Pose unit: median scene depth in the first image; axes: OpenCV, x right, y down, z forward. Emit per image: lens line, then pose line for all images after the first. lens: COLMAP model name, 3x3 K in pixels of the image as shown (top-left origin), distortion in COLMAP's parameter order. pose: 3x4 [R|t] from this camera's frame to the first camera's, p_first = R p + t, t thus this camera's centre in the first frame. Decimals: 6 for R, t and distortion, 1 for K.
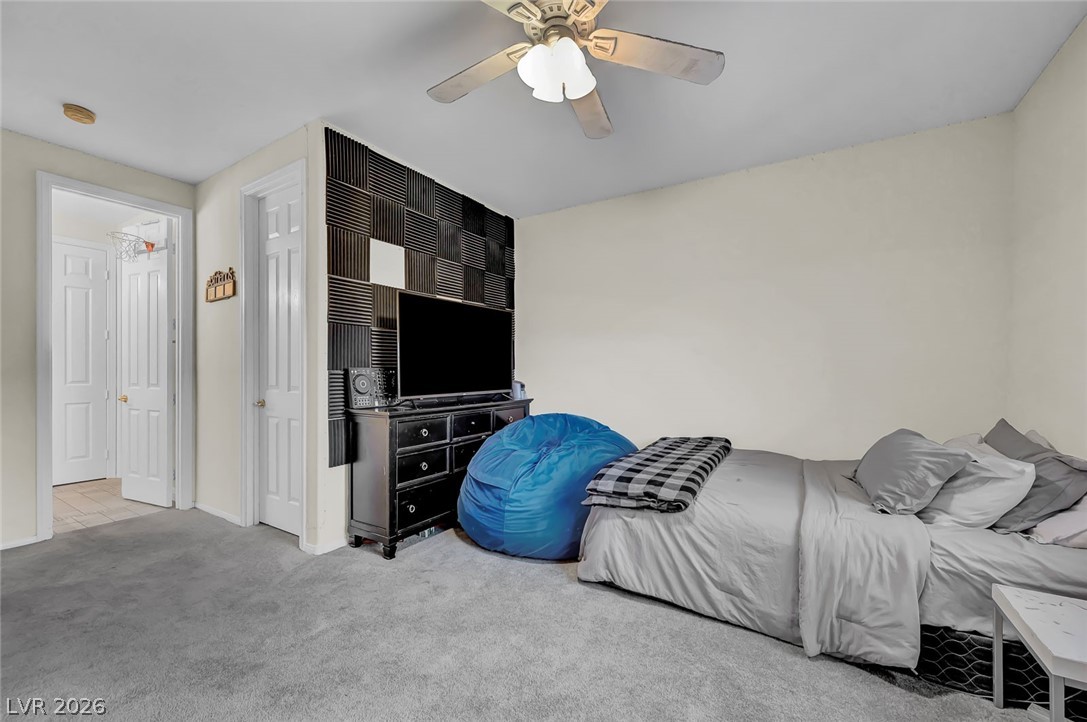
lens RADIAL K [[428.3, 0, 551.7], [0, 428.3, 369.8], [0, 0, 1]] dist [-0.000093, -0.000687]
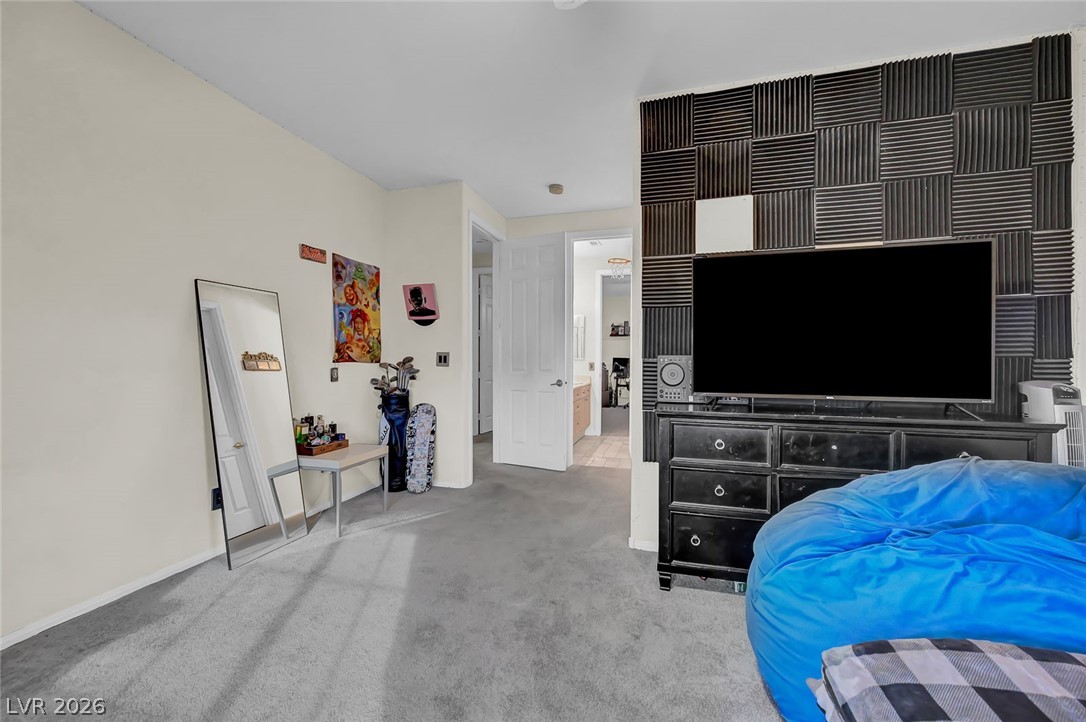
lens RADIAL K [[427.9, 0, 546.8], [0, 427.9, 359.3], [0, 0, 1]] dist [-0.000093, -0.000687]
pose [[0.269685, 0.001451, -0.962948, 0.359996], [-0.001679, 0.999998, 0.001036, 0.002866], [0.962947, 0.001337, 0.269687, 0.585349]]
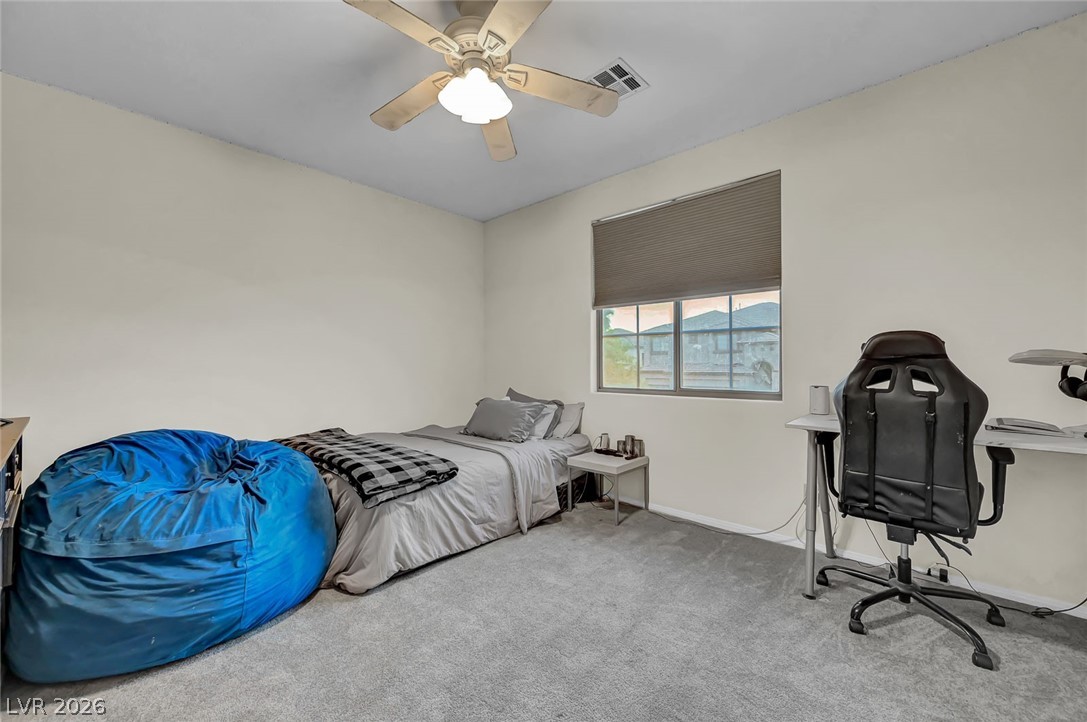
lens RADIAL K [[428.3, 0, 545.5], [0, 428.3, 360.2], [0, 0, 1]] dist [-0.000093, -0.000687]
pose [[0.181985, 0.006908, 0.983277, -0.697482], [0.000991, 0.999974, -0.007209, 0.002601], [-0.983301, 0.002286, 0.181973, 0.414168]]
